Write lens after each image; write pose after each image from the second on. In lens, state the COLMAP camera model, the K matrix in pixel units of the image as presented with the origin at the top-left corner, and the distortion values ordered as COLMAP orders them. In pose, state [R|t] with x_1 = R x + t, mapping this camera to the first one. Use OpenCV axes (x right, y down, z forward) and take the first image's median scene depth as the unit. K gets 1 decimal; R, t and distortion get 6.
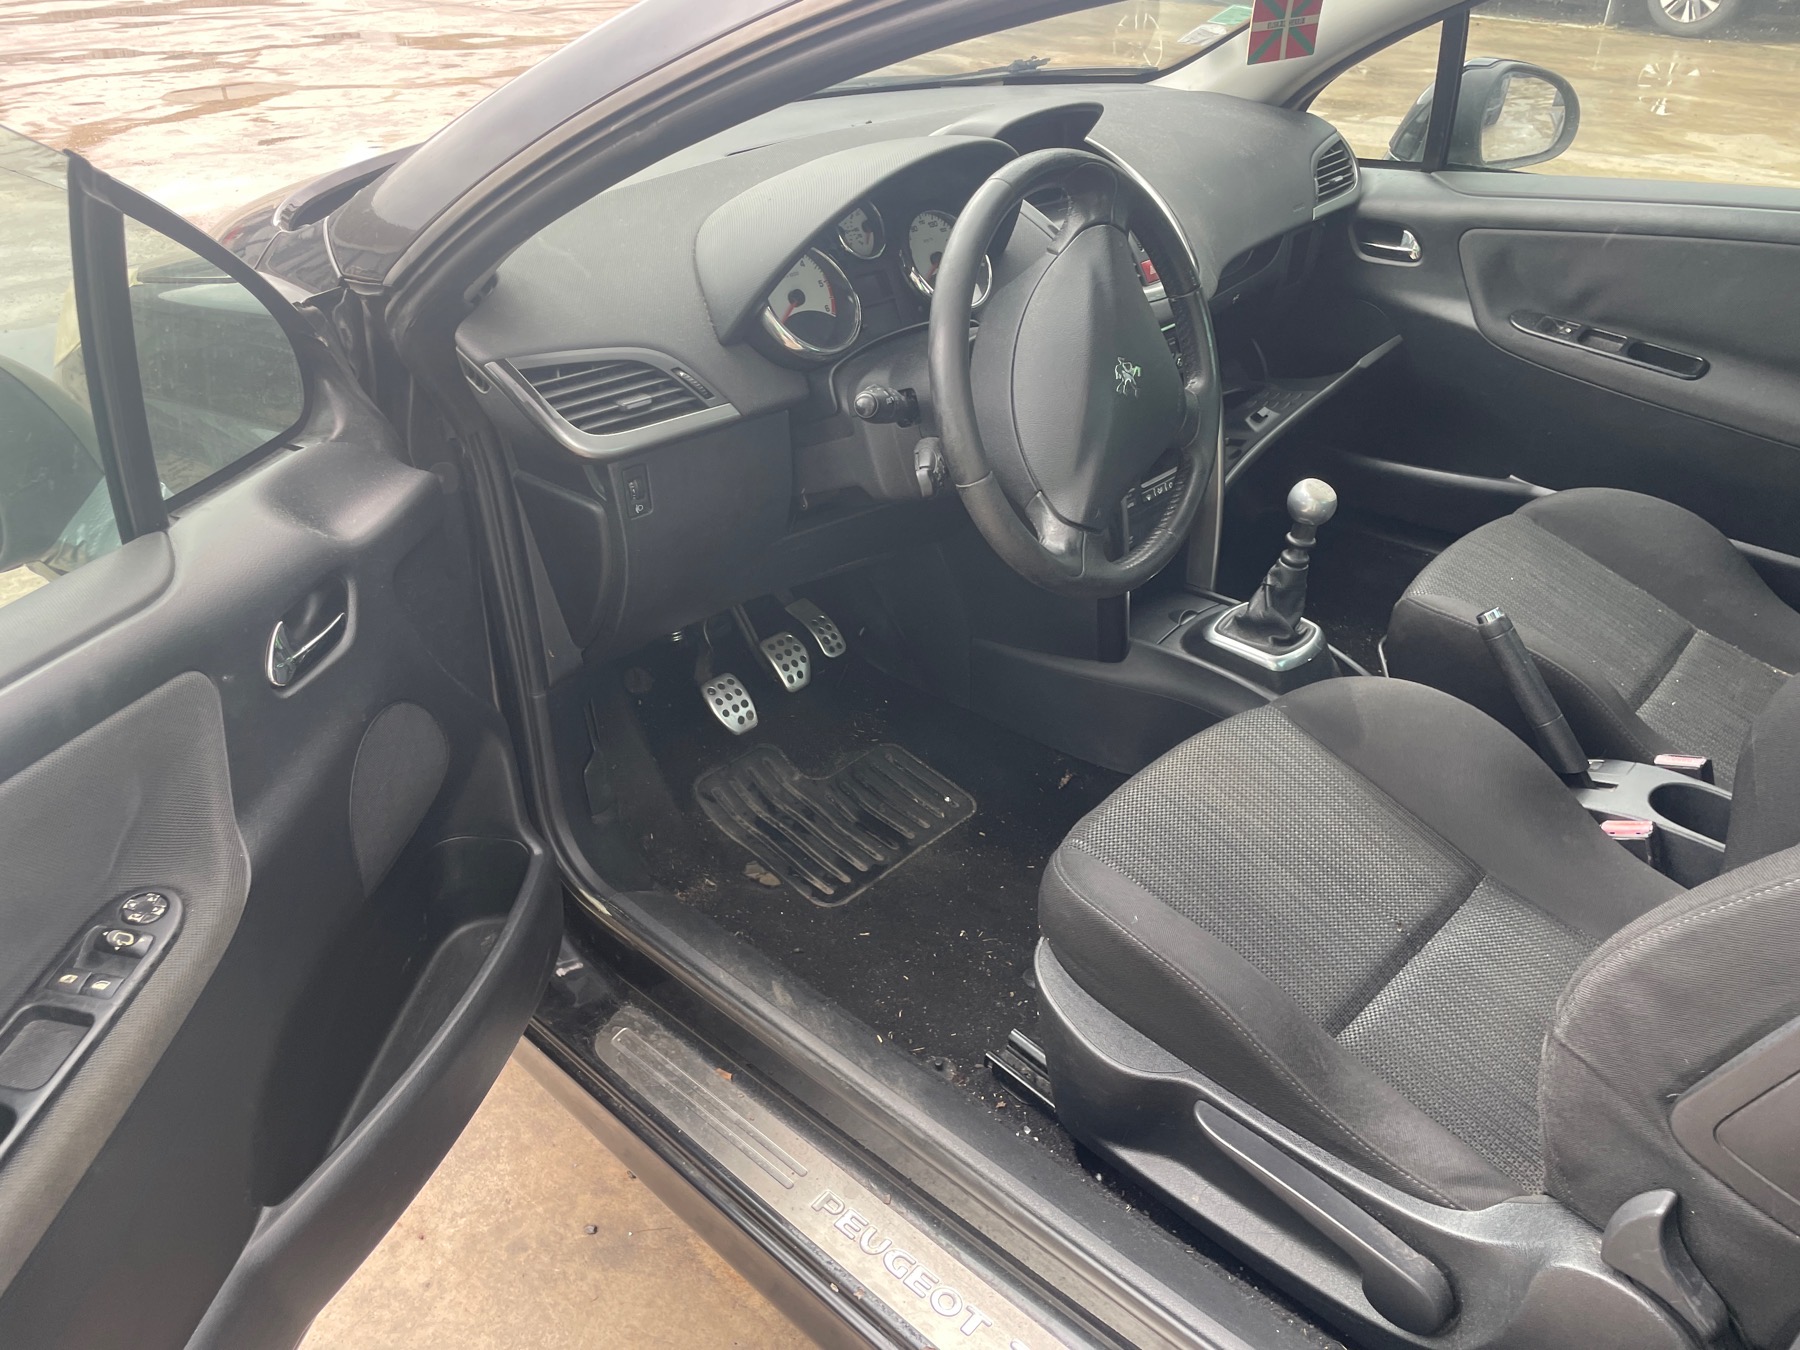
lens RADIAL K [[1354.4, 0, 895.7], [0, 1354.4, 610.5], [0, 0, 1]] dist [0.084923, -0.093830]
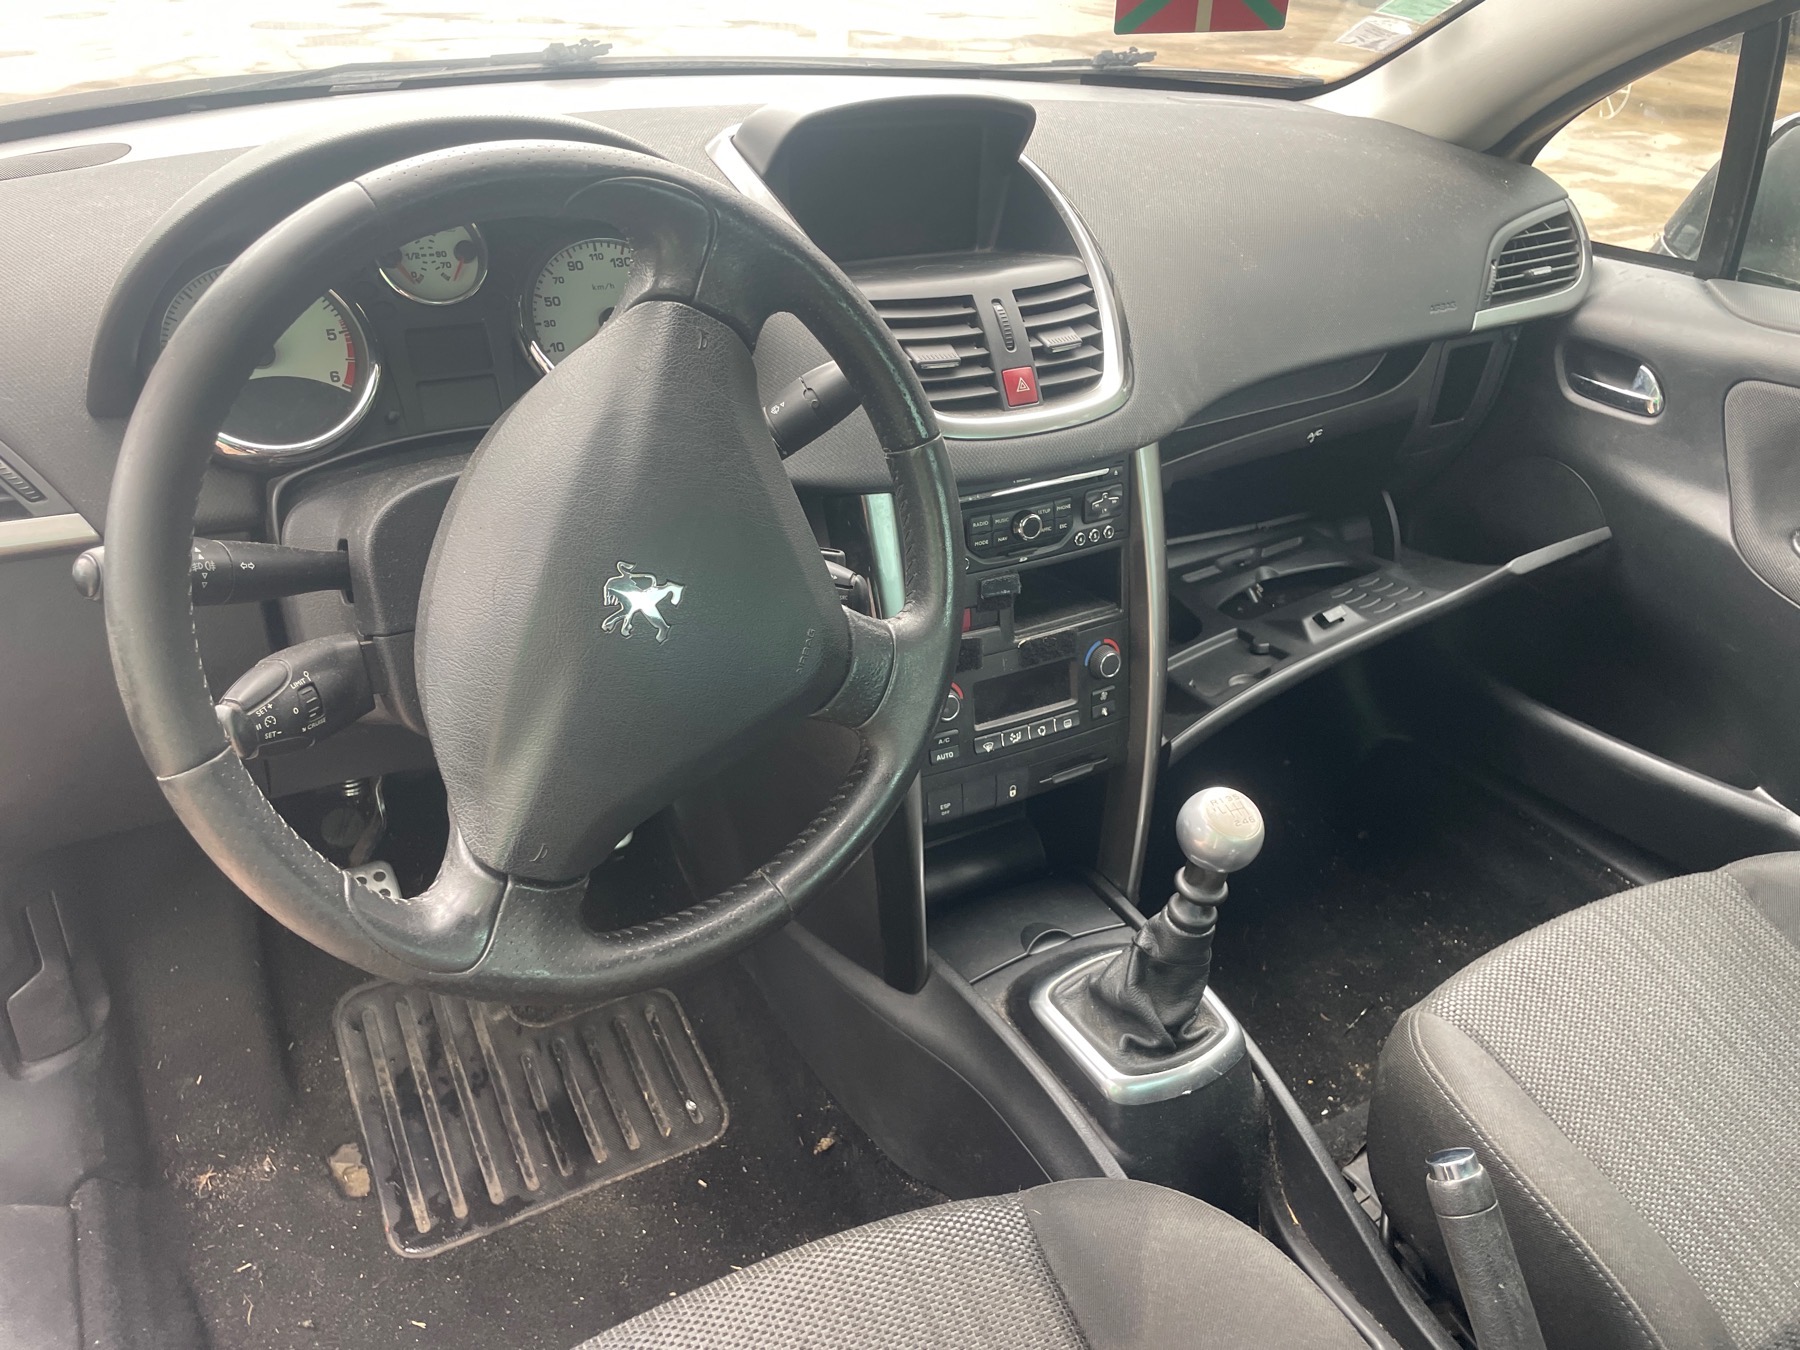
lens RADIAL K [[1354.4, 0, 895.7], [0, 1354.4, 610.5], [0, 0, 1]] dist [0.084923, -0.093830]
pose [[0.949669, 0.183669, -0.253759, 0.236004], [-0.186206, 0.982408, 0.014203, -0.117543], [0.251904, 0.033763, 0.967163, 0.324377]]
